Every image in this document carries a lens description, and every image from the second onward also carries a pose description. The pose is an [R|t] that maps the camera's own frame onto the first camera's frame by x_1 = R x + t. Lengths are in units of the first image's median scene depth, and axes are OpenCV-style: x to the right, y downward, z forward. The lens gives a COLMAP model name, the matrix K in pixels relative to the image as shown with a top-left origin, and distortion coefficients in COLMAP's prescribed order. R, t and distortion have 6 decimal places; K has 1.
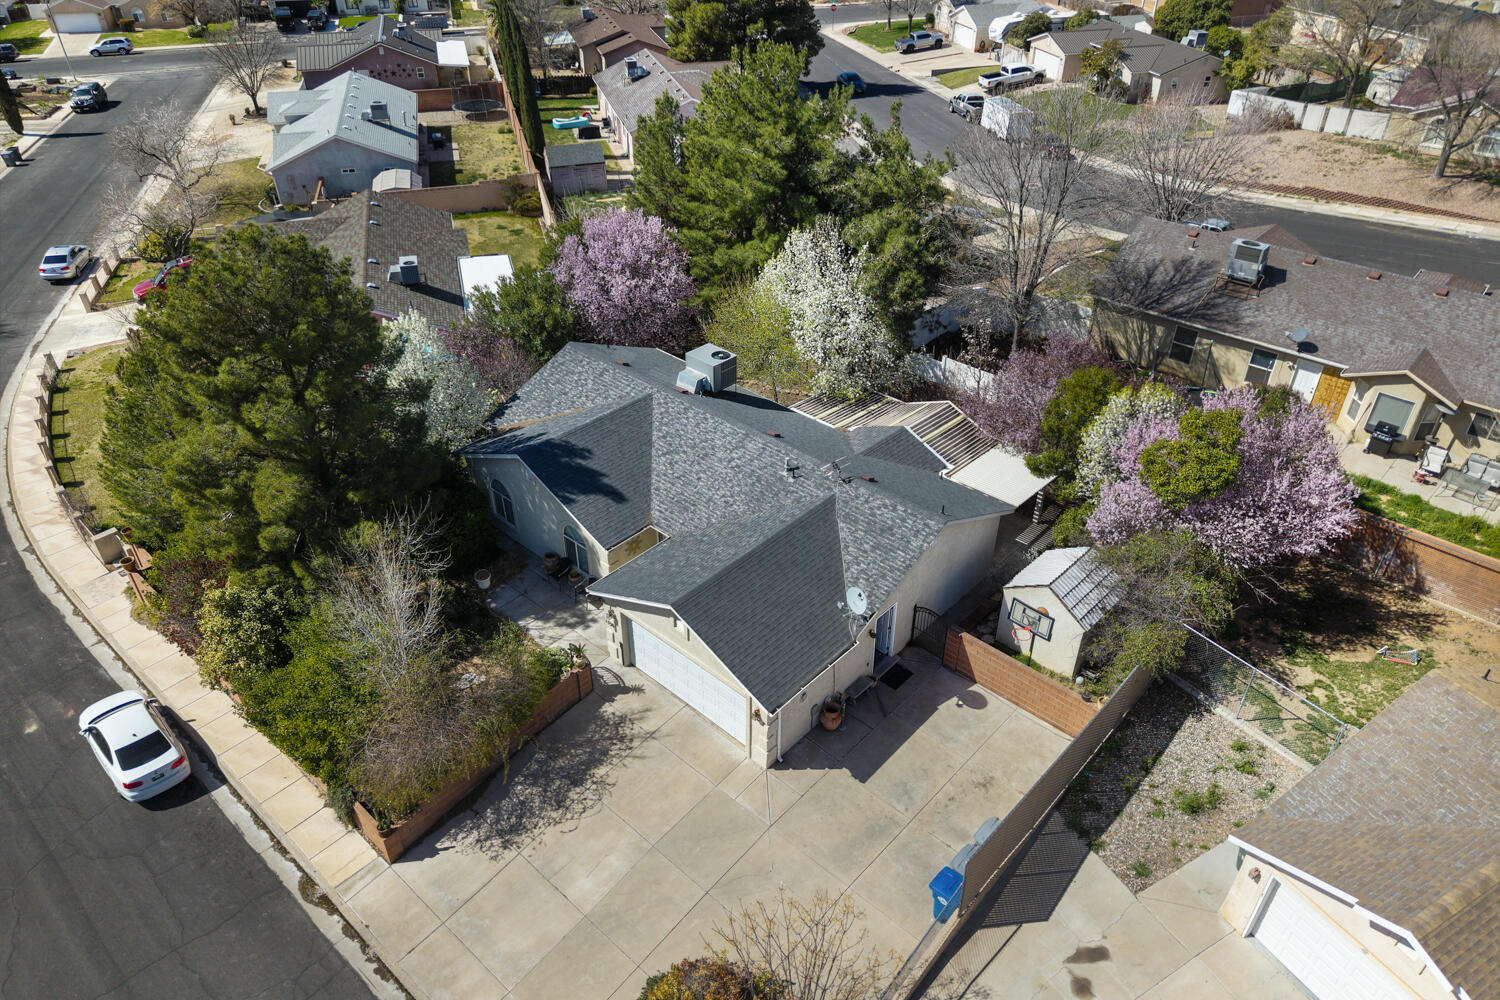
lens RADIAL K [[999.3, 0, 750.8], [0, 999.3, 514.4], [0, 0, 1]] dist [0.006557, -0.002071]
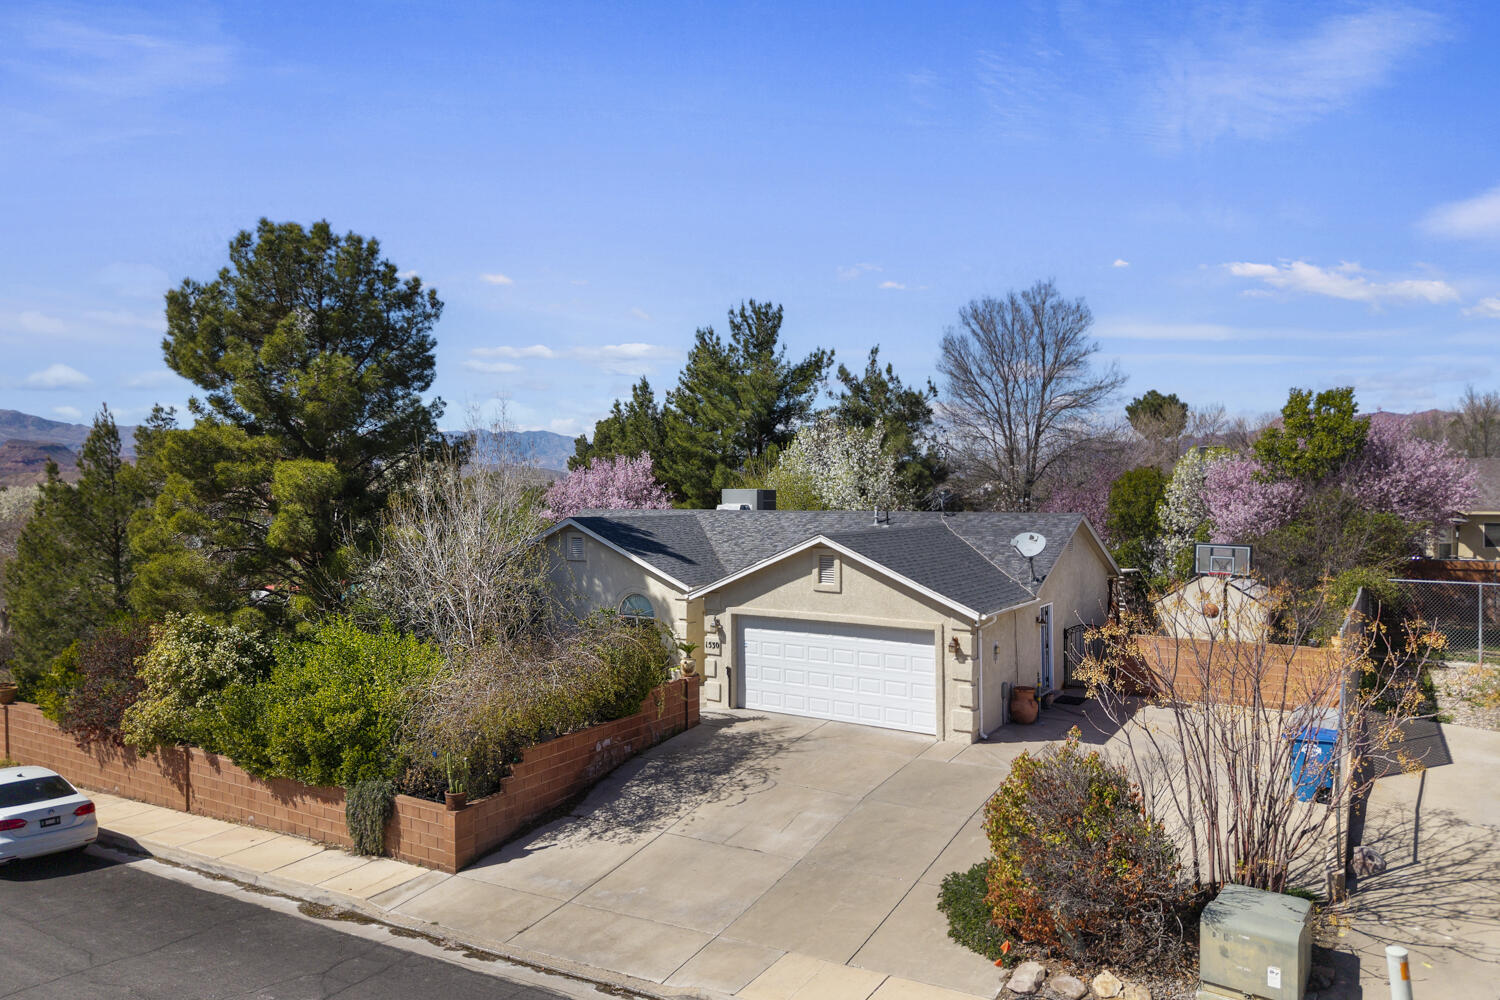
lens RADIAL K [[1013.0, 0, 750.0], [0, 1013.0, 500.0], [0, 0, 1]] dist [0.003355, 0.000454]
pose [[0.984738, -0.008745, 0.173823, -0.266812], [0.106964, 0.818263, -0.564805, 0.499564], [-0.137294, 0.574777, 0.806710, 0.307333]]
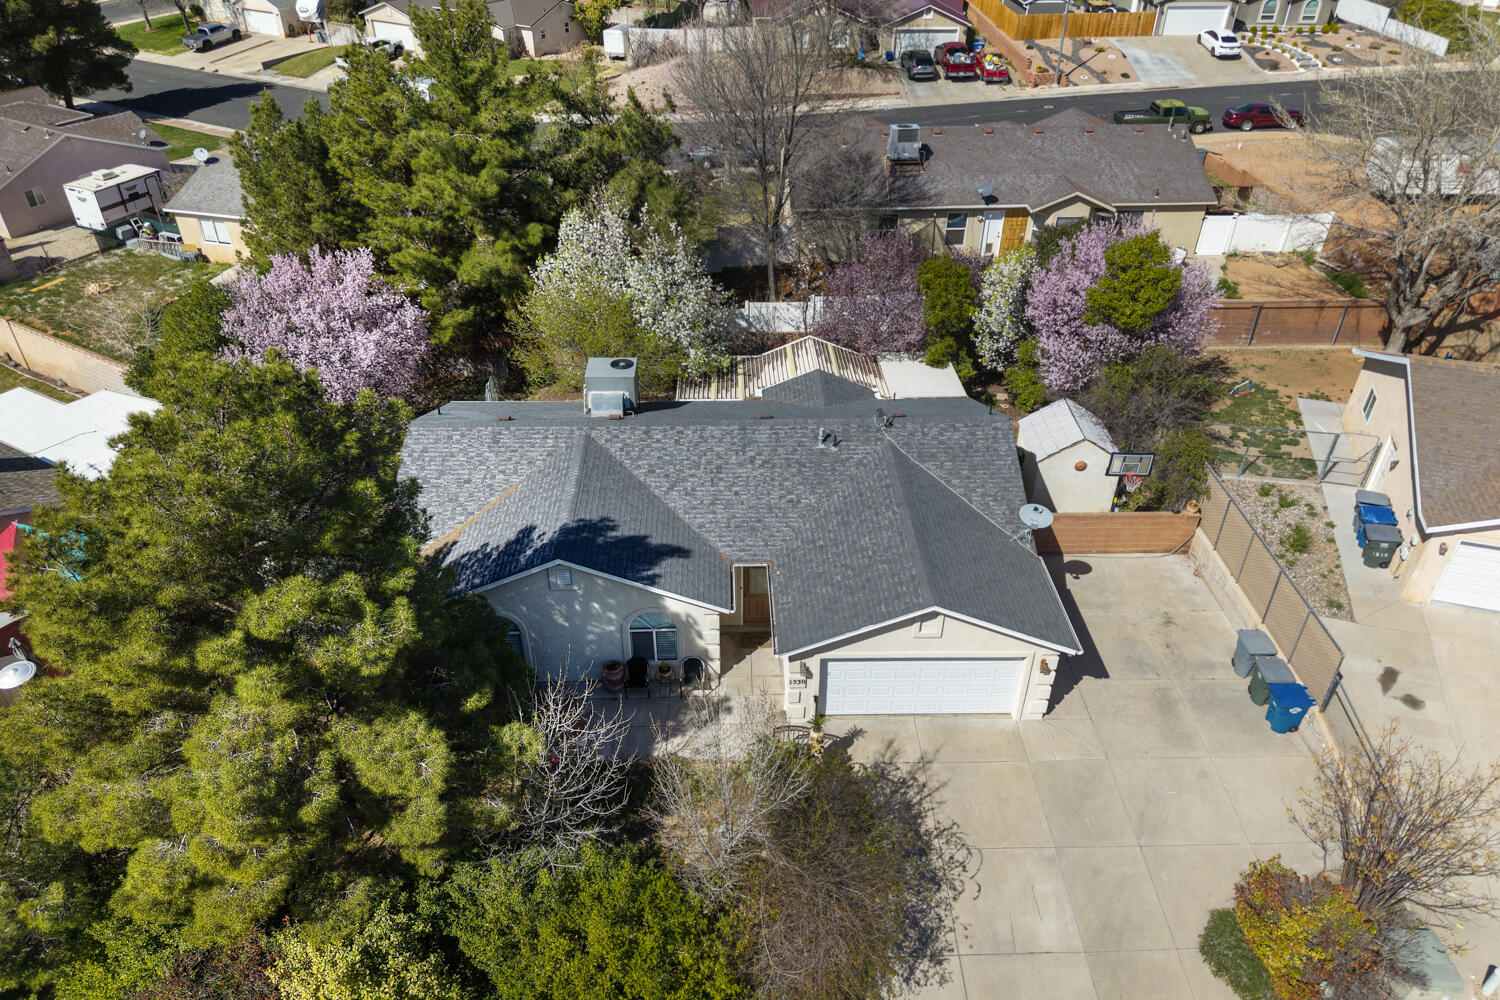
lens RADIAL K [[999.3, 0, 750.8], [0, 999.3, 514.4], [0, 0, 1]] dist [0.006557, -0.002071]
pose [[0.716393, -0.409681, 0.564750, -0.615721], [0.402655, 0.903815, 0.144873, -0.159934], [-0.569781, 0.123614, 0.812446, 0.358853]]
